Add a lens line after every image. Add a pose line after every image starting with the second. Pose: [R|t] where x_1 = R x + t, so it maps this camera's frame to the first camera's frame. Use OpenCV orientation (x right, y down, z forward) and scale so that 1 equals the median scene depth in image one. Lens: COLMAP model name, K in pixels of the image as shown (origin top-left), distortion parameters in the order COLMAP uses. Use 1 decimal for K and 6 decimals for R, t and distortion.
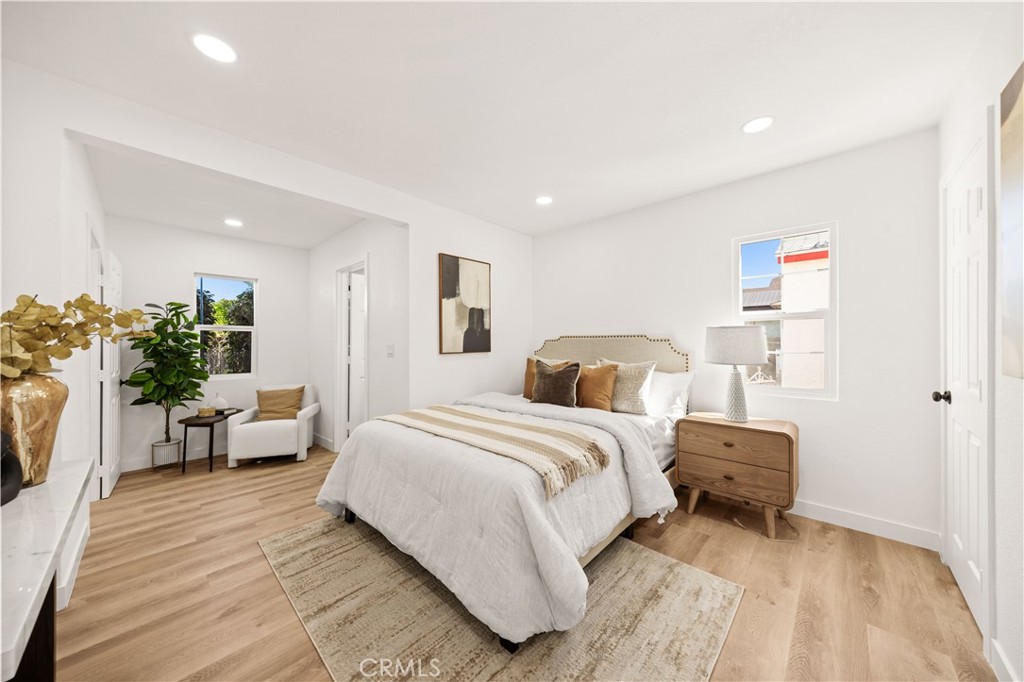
lens RADIAL K [[349.0, 0, 509.3], [0, 349.0, 340.0], [0, 0, 1]] dist [-0.001406, -0.000507]
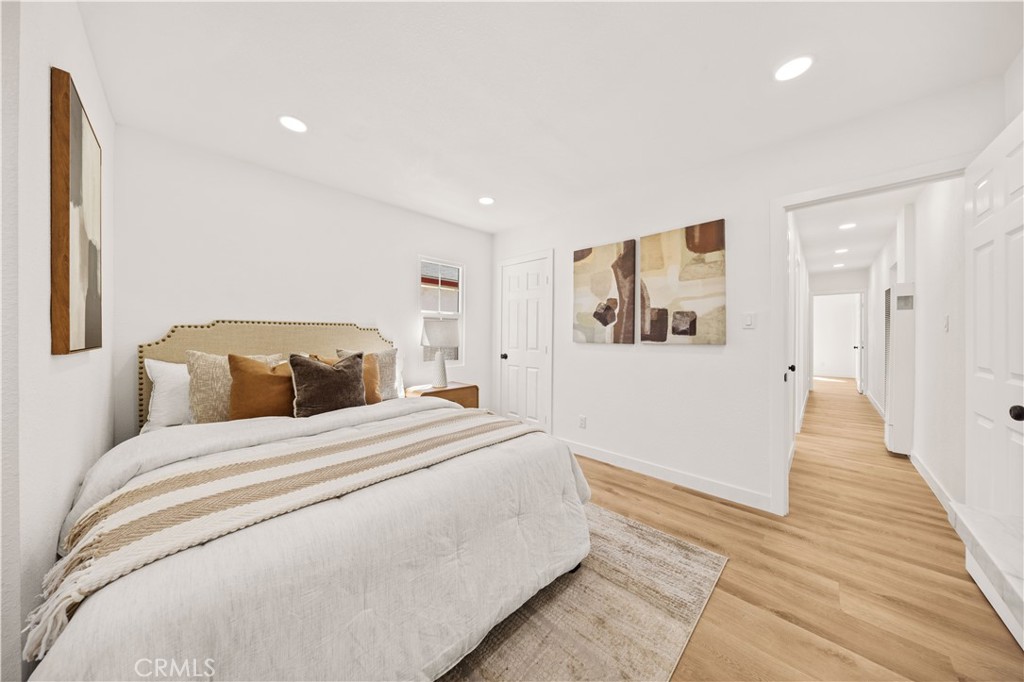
lens RADIAL K [[322.0, 0, 518.8], [0, 322.0, 338.0], [0, 0, 1]] dist [0.000505, -0.000003]
pose [[-0.007117, -0.003000, 0.999970, -0.599729], [-0.006114, 0.999977, 0.002956, 0.023395], [-0.999956, -0.006093, -0.007135, 0.623873]]
